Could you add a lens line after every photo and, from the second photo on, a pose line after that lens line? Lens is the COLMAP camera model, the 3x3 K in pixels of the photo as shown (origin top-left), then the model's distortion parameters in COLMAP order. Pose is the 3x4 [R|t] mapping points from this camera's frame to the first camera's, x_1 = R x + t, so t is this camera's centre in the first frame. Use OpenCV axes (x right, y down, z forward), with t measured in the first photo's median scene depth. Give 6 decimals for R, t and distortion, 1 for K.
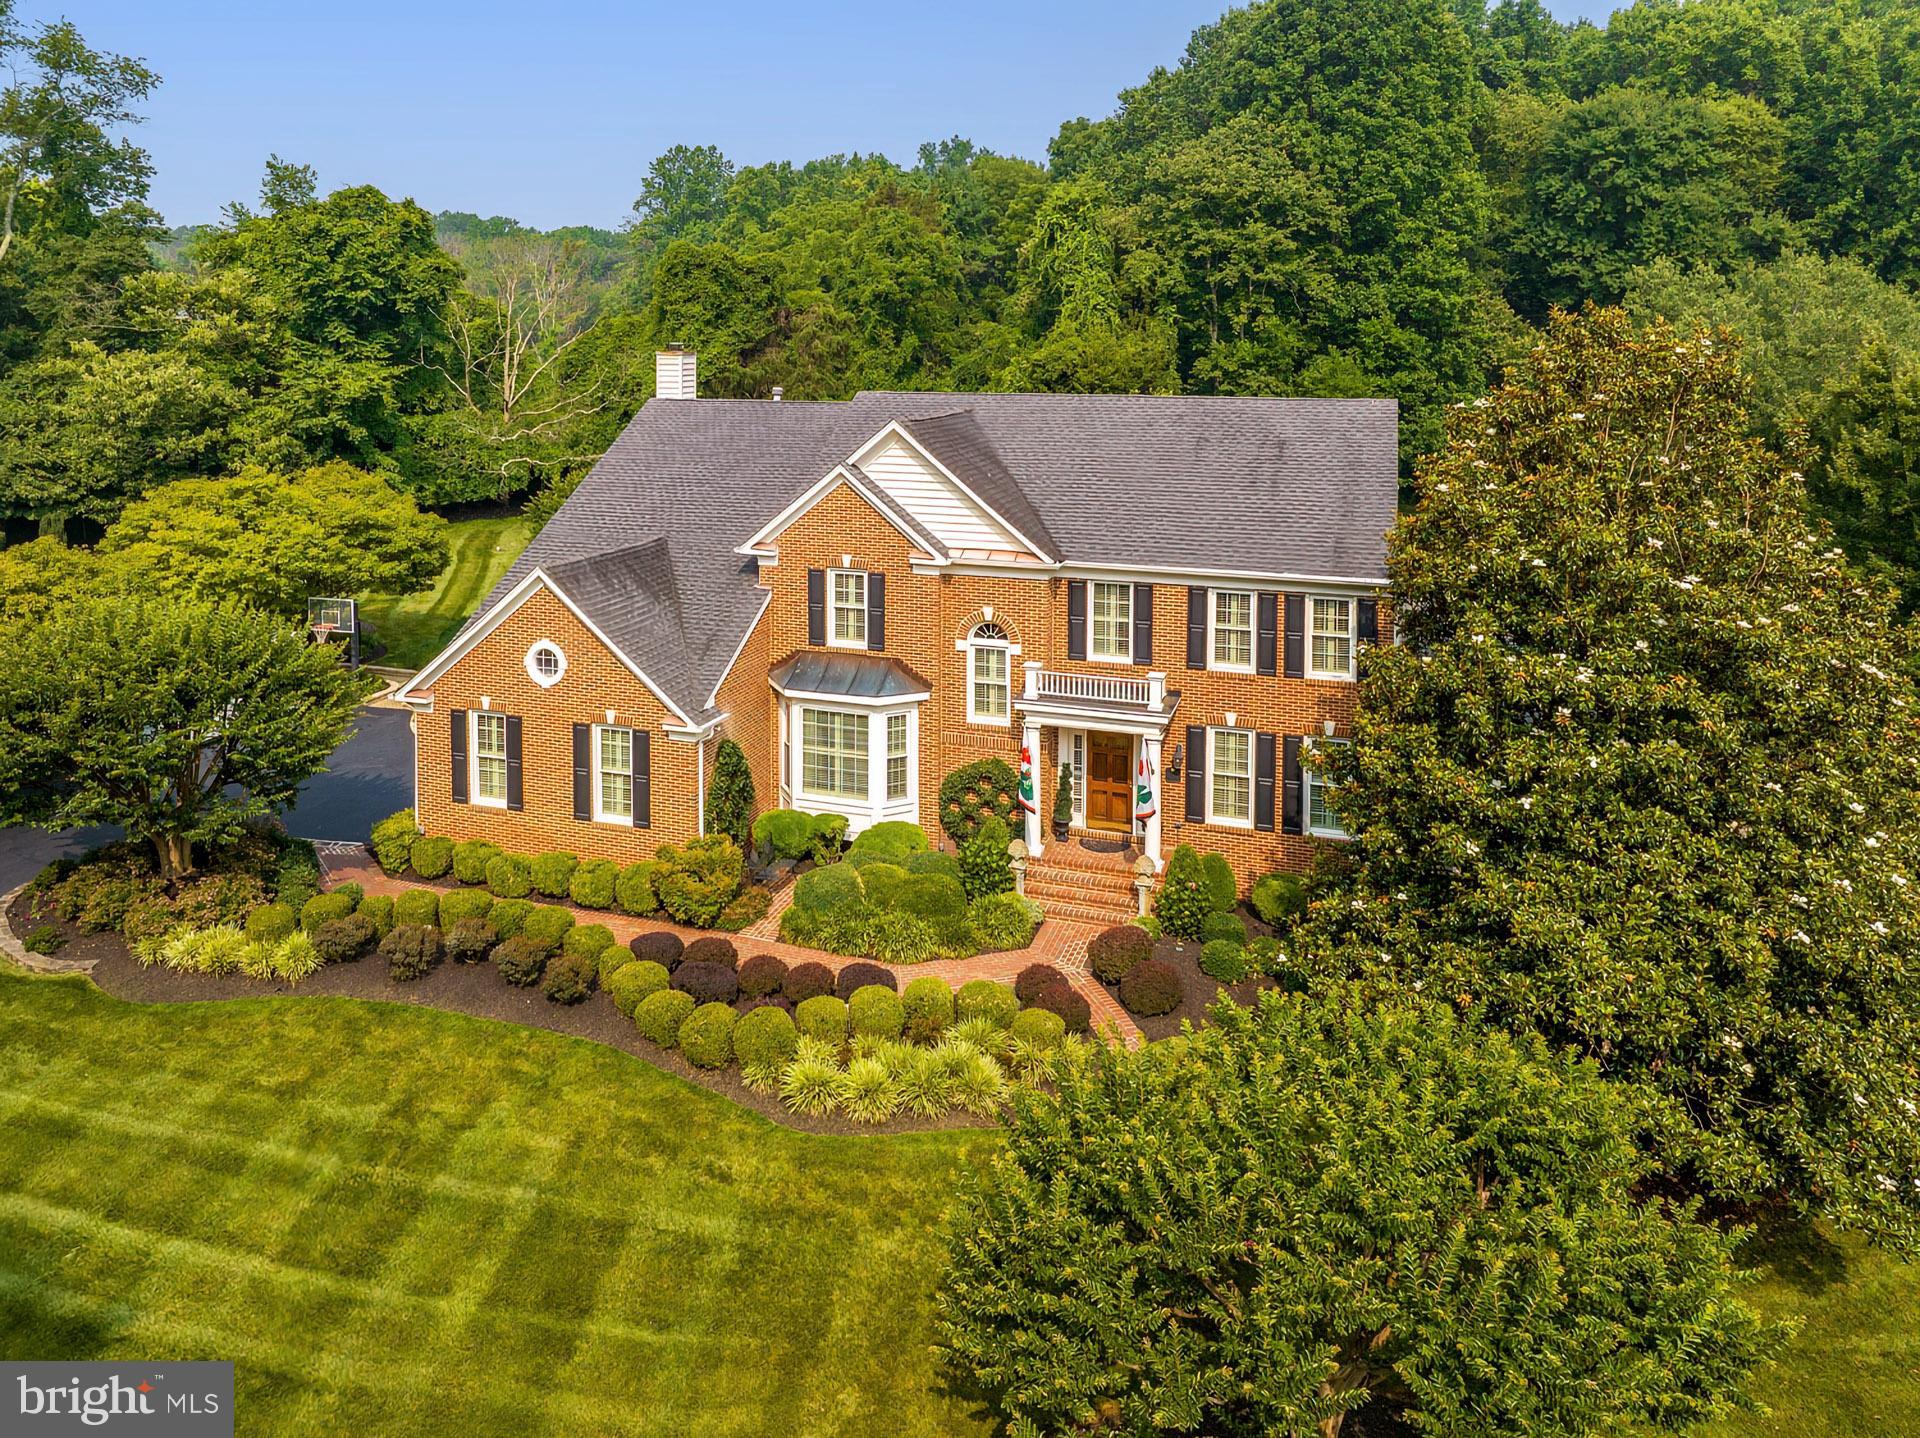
lens RADIAL K [[1364.1, 0, 839.4], [0, 1364.1, 418.8], [0, 0, 1]] dist [-0.034053, -0.001761]
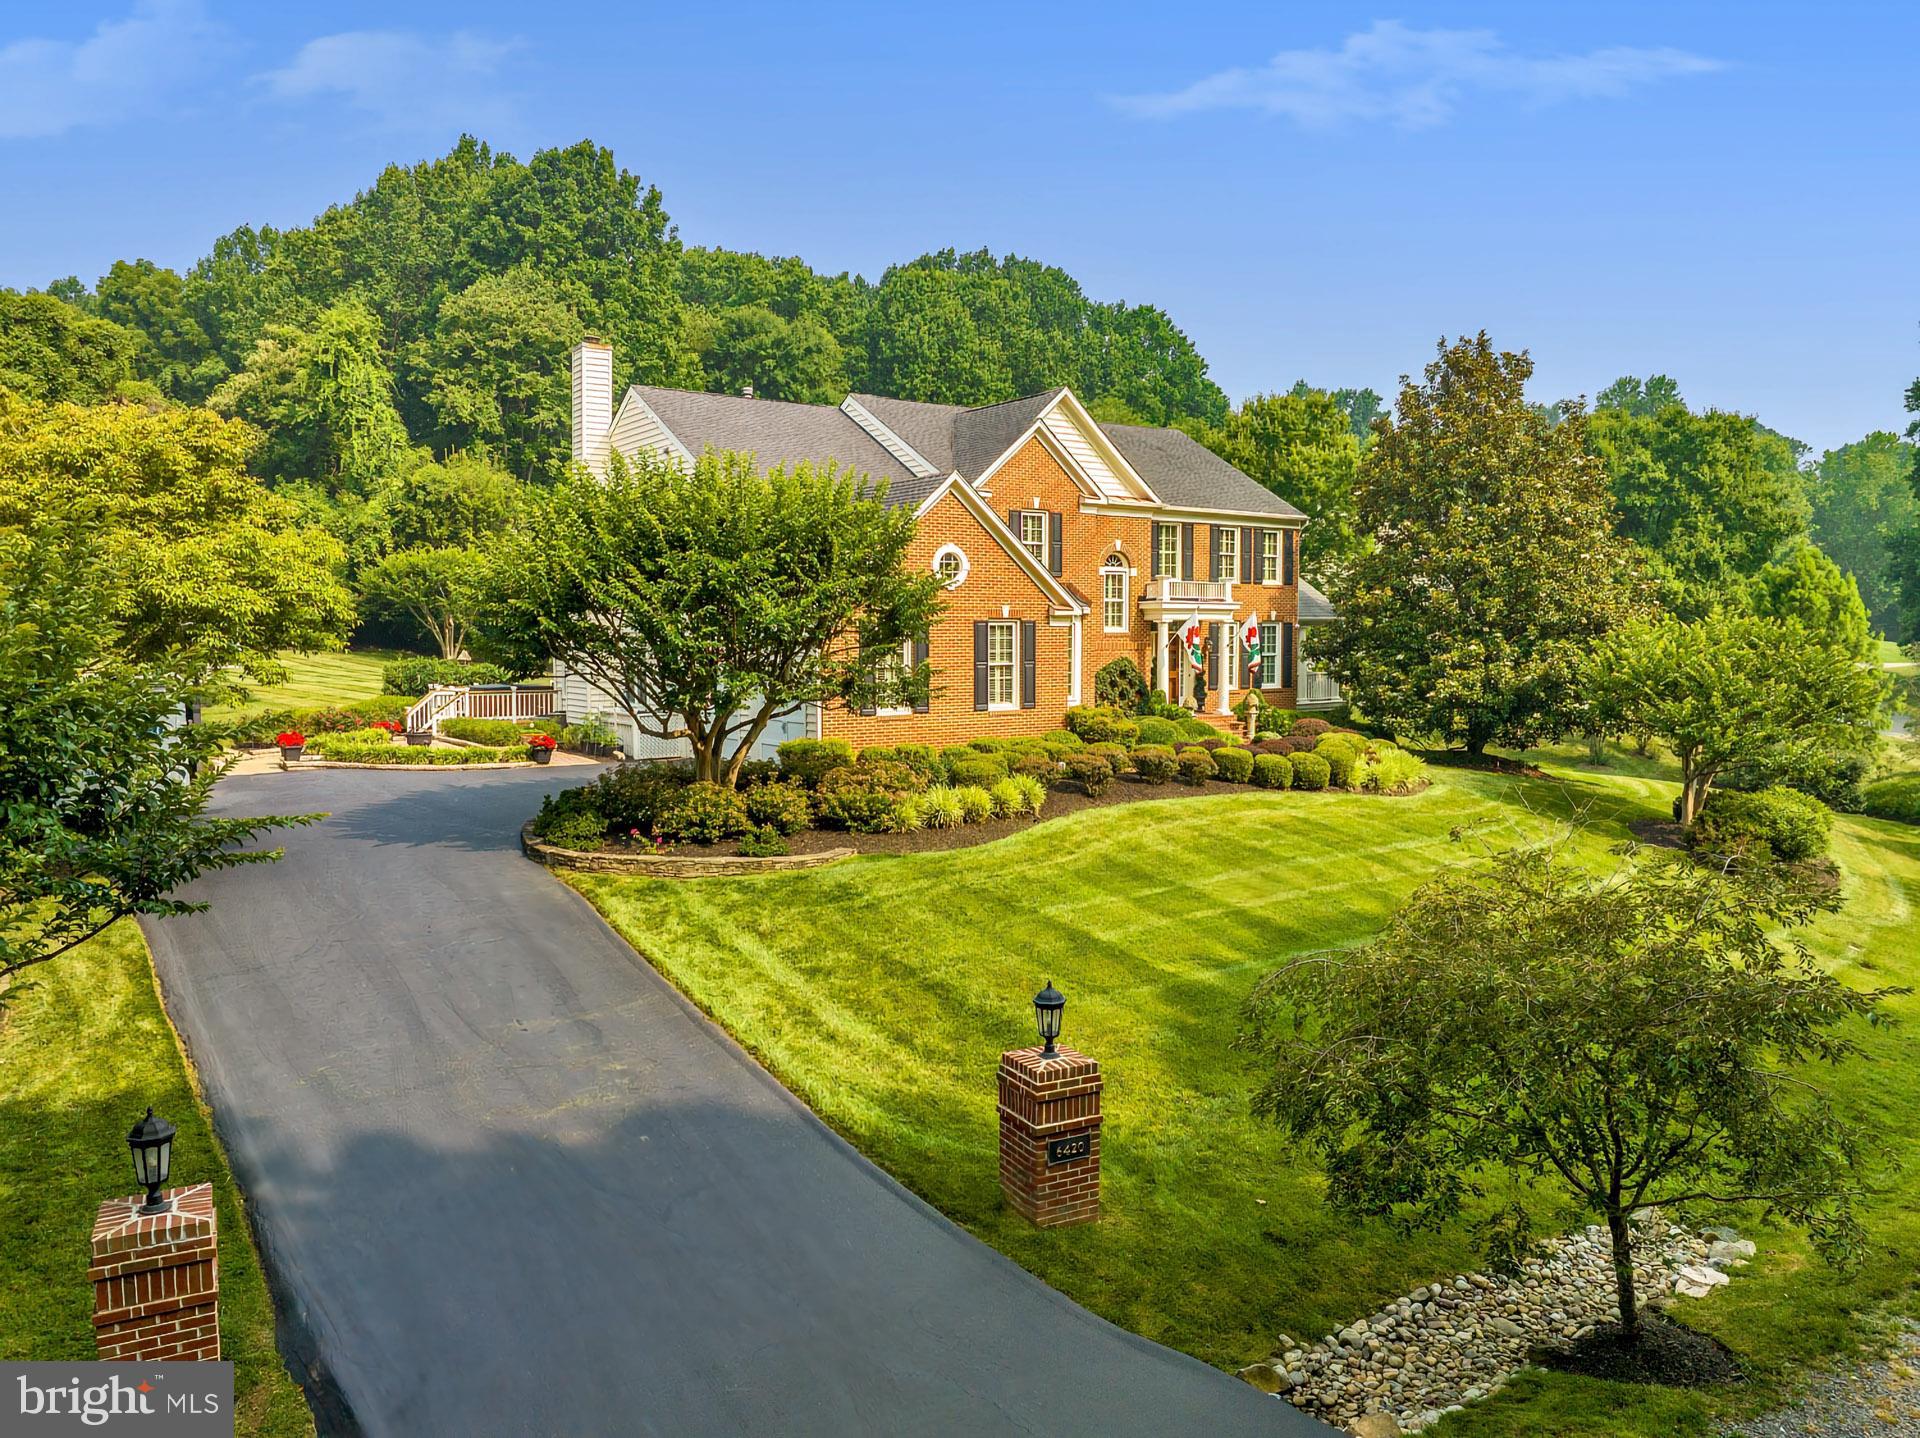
lens RADIAL K [[1364.1, 0, 894.4], [0, 1364.1, 790.0], [0, 0, 1]] dist [-0.034053, -0.001761]
pose [[0.579357, -0.091291, 0.809945, -1.074559], [0.039528, 0.995686, 0.083951, 0.254538], [-0.814115, -0.016623, 0.580466, 0.410377]]
